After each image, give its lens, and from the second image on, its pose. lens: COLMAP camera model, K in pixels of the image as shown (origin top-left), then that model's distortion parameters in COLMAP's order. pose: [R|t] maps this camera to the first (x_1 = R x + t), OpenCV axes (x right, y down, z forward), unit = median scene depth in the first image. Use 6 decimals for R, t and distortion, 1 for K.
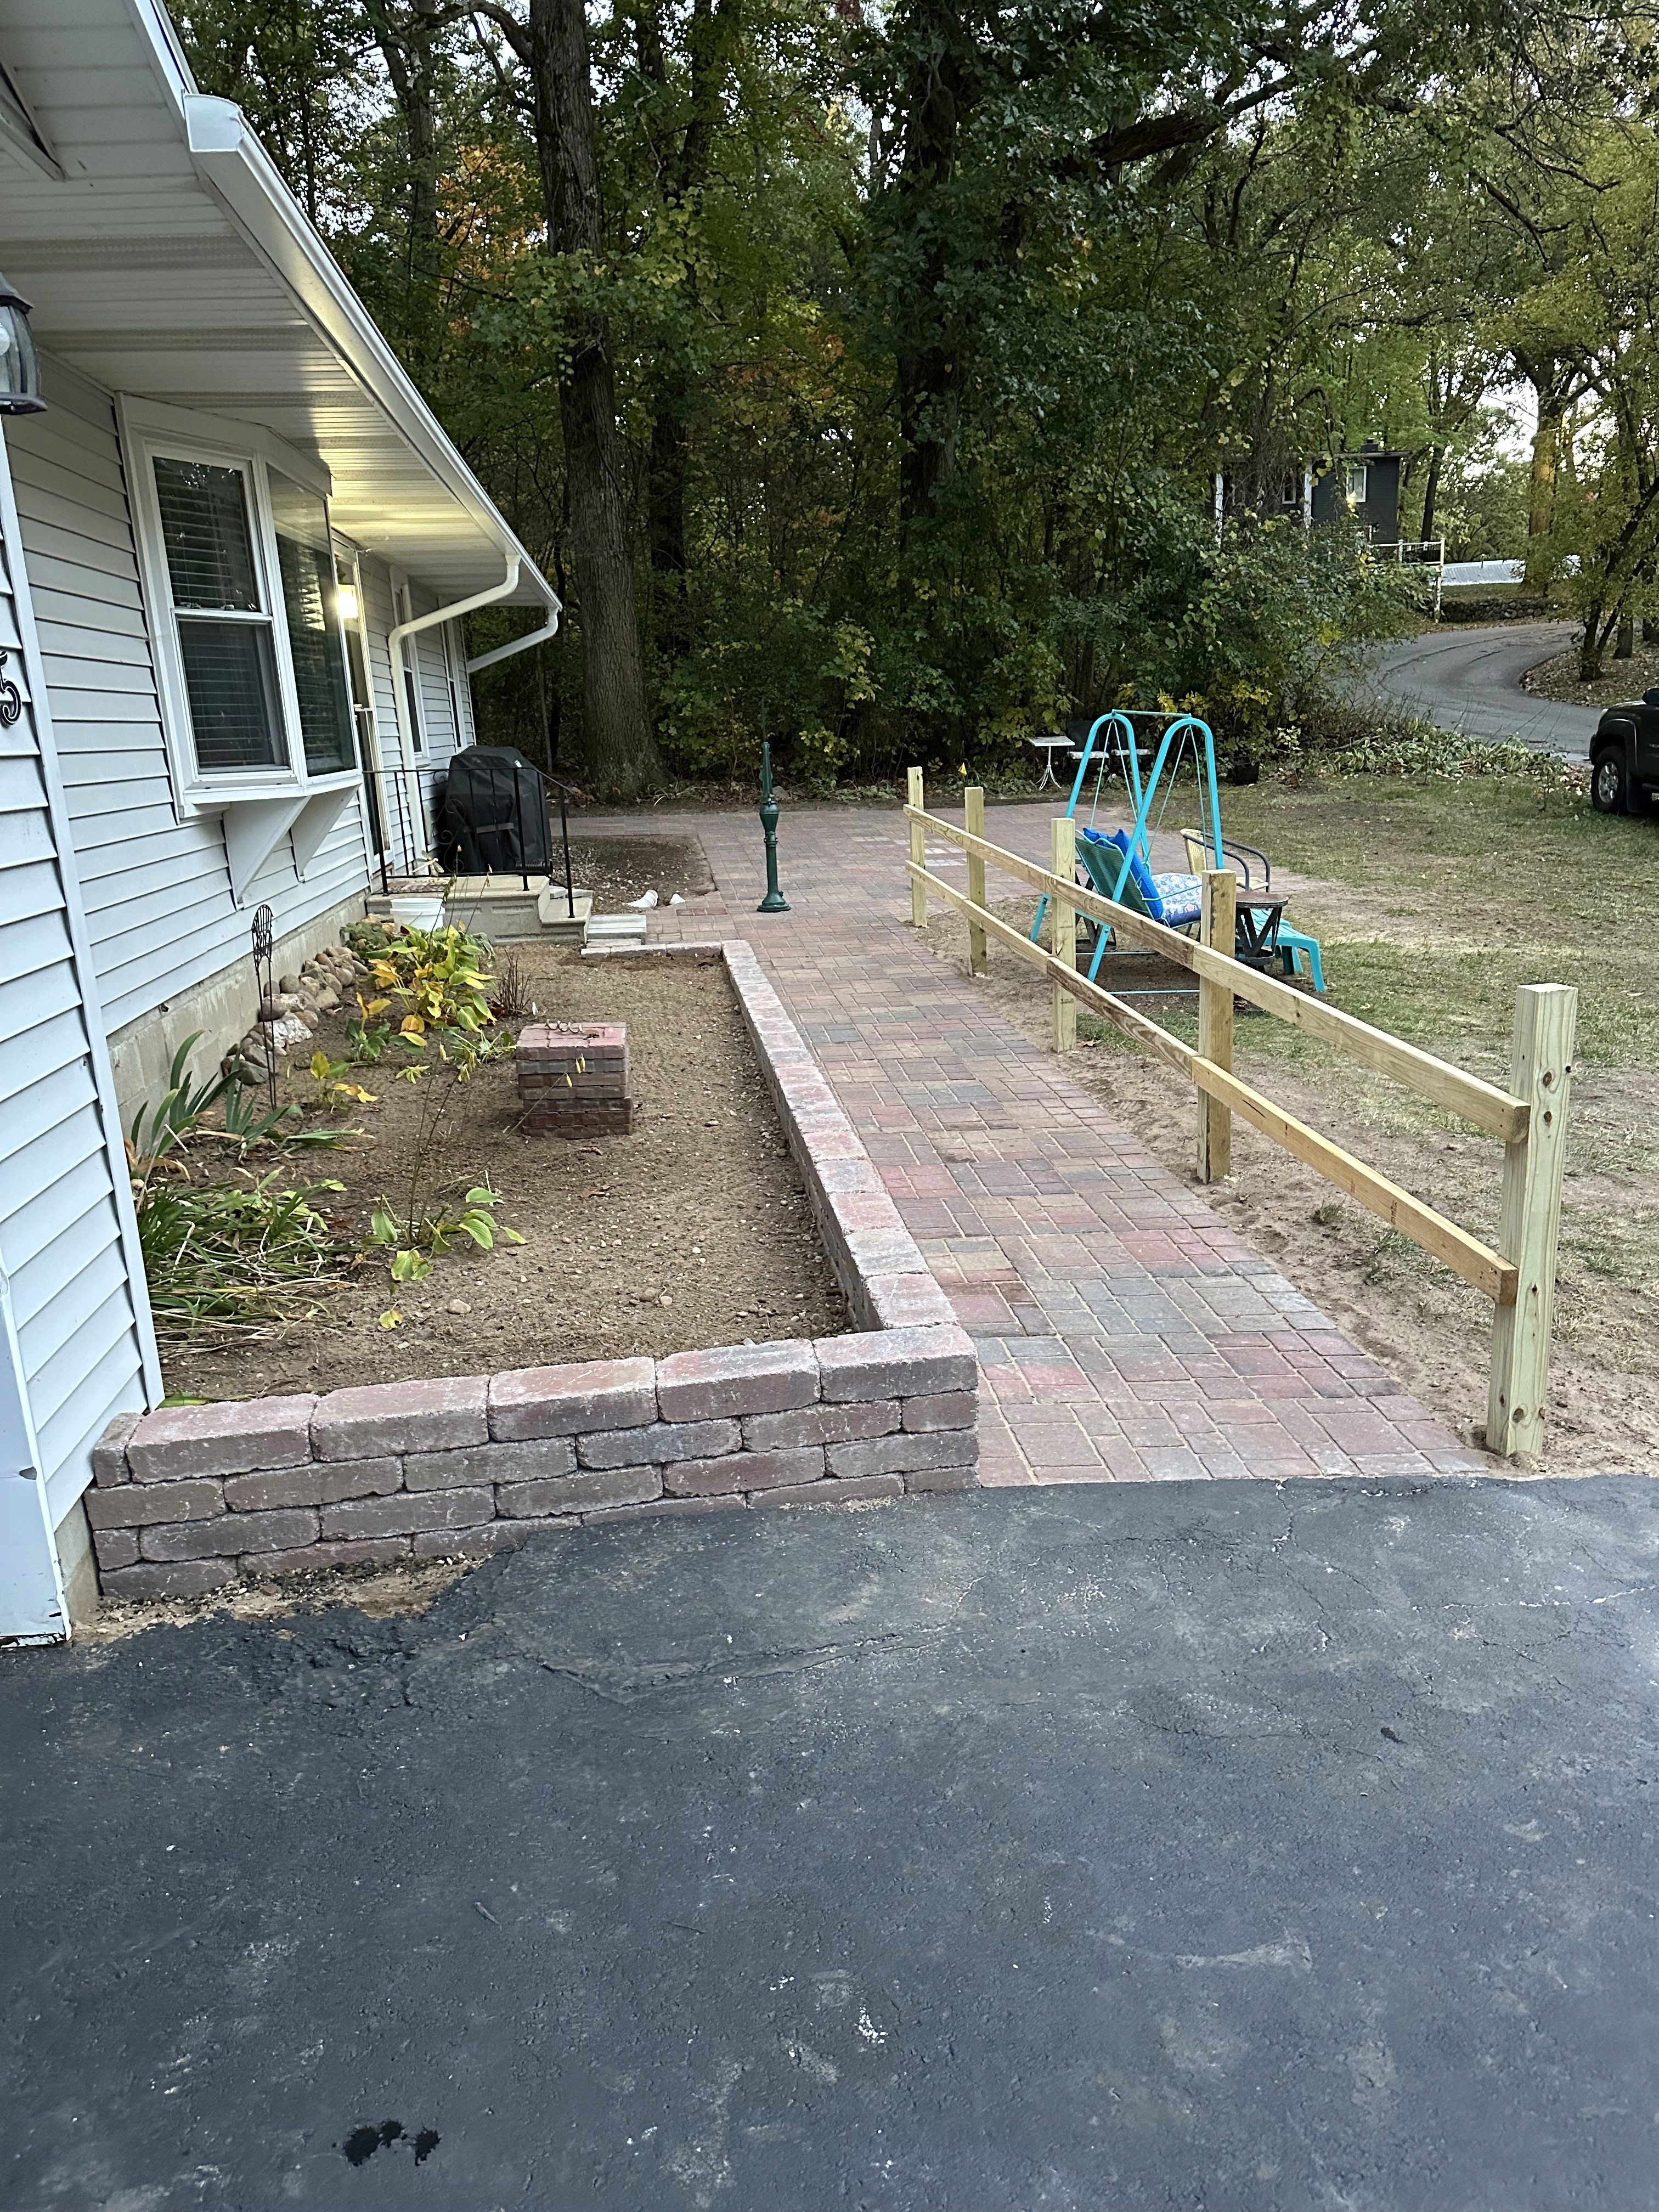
lens RADIAL K [[1535.8, 0, 835.4], [0, 1535.8, 1114.7], [0, 0, 1]] dist [0.006738, -0.001219]
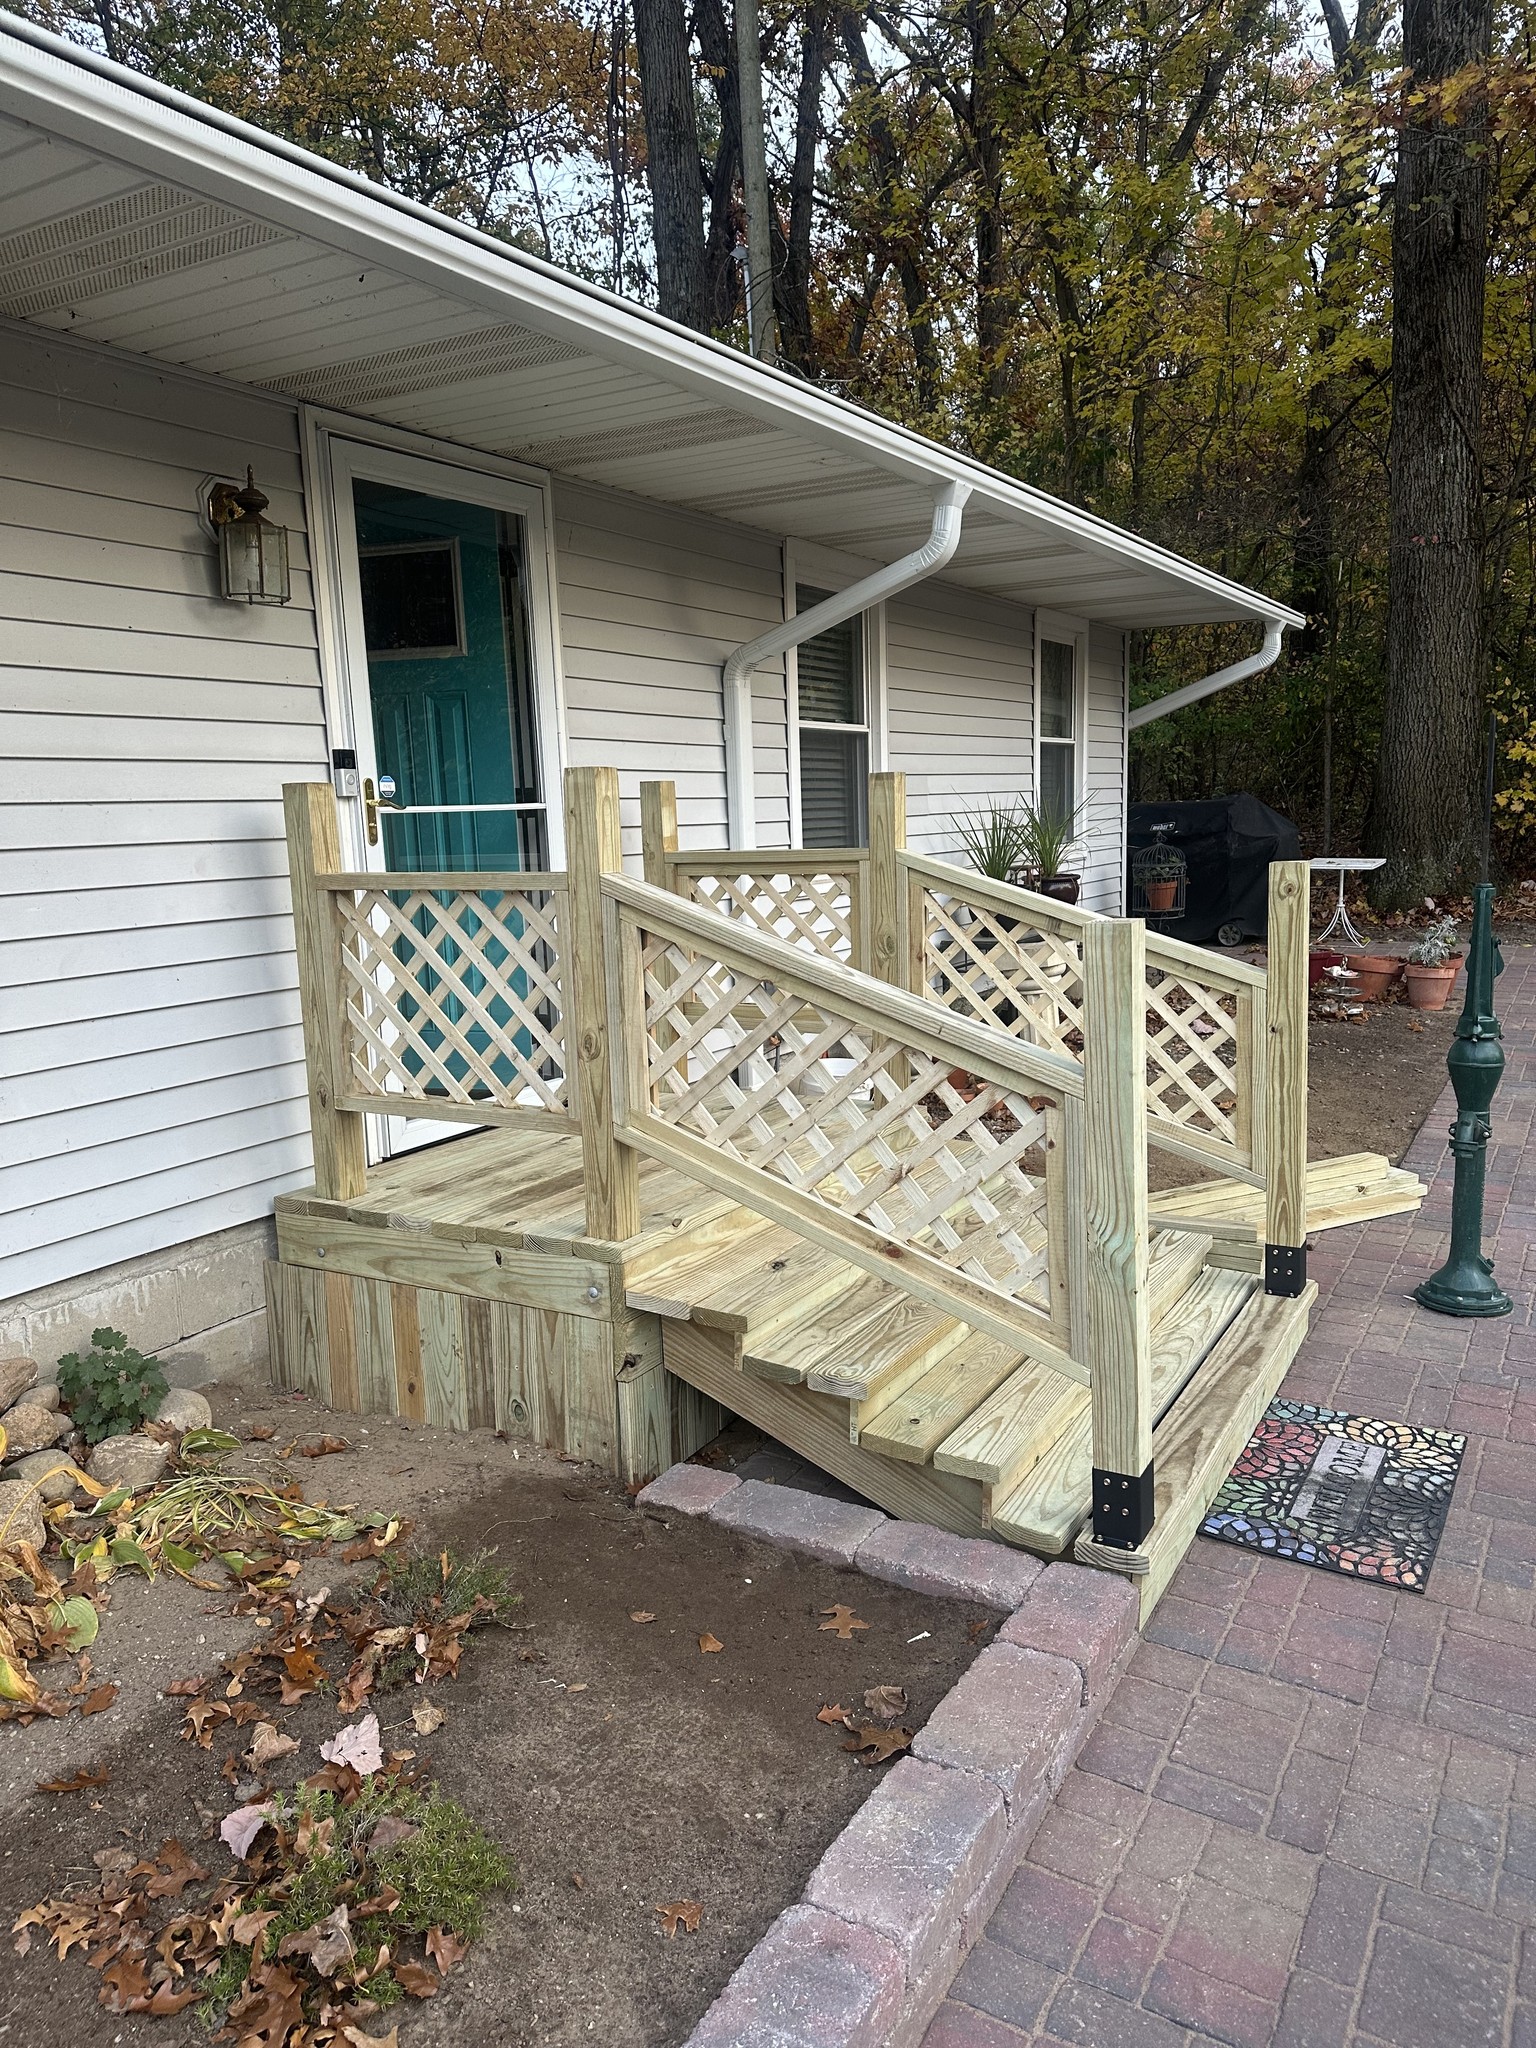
lens RADIAL K [[1422.0, 0, 773.4], [0, 1422.0, 1032.1], [0, 0, 1]] dist [0.006738, -0.001219]
pose [[0.786067, 0.113522, -0.607628, 0.020620], [-0.156005, 0.987605, -0.017307, -0.096947], [0.598132, 0.108397, 0.794033, 0.344472]]
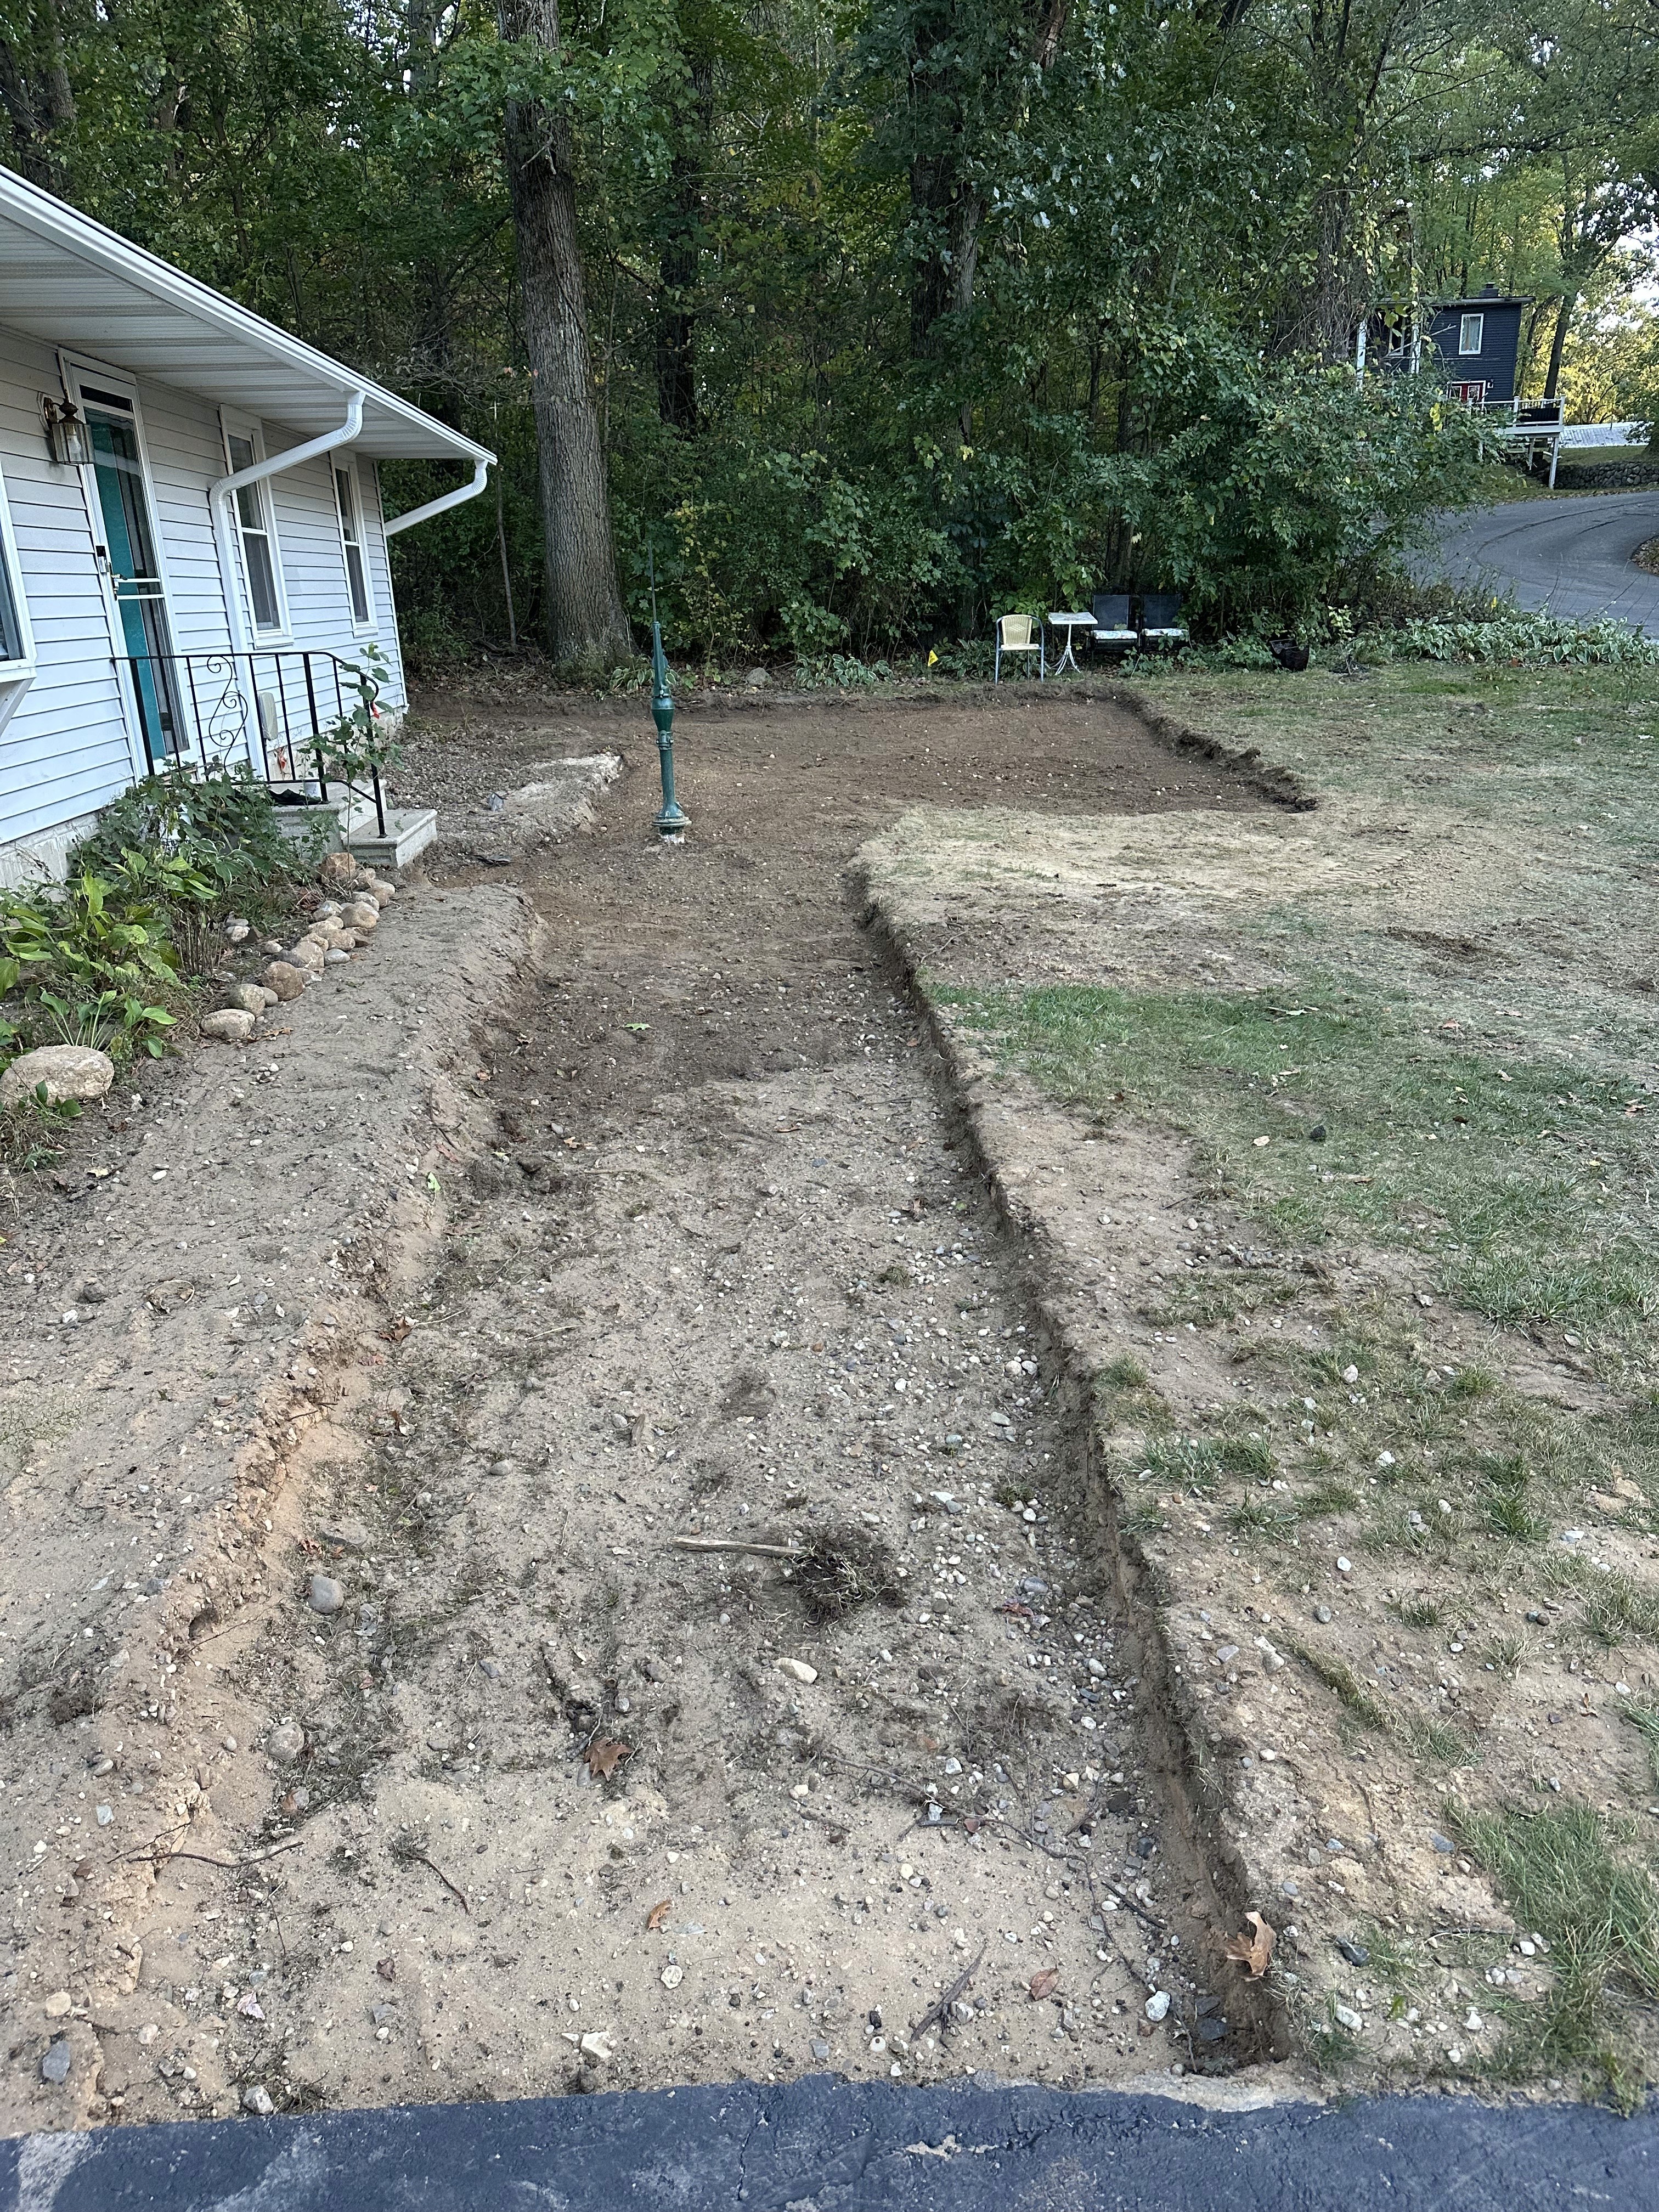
lens RADIAL K [[1535.8, 0, 835.4], [0, 1535.8, 1114.7], [0, 0, 1]] dist [0.006738, -0.001219]
pose [[0.998524, 0.028334, -0.046341, 0.056450], [-0.024527, 0.996433, 0.080744, -0.024582], [0.048463, -0.079488, 0.995657, 0.080193]]
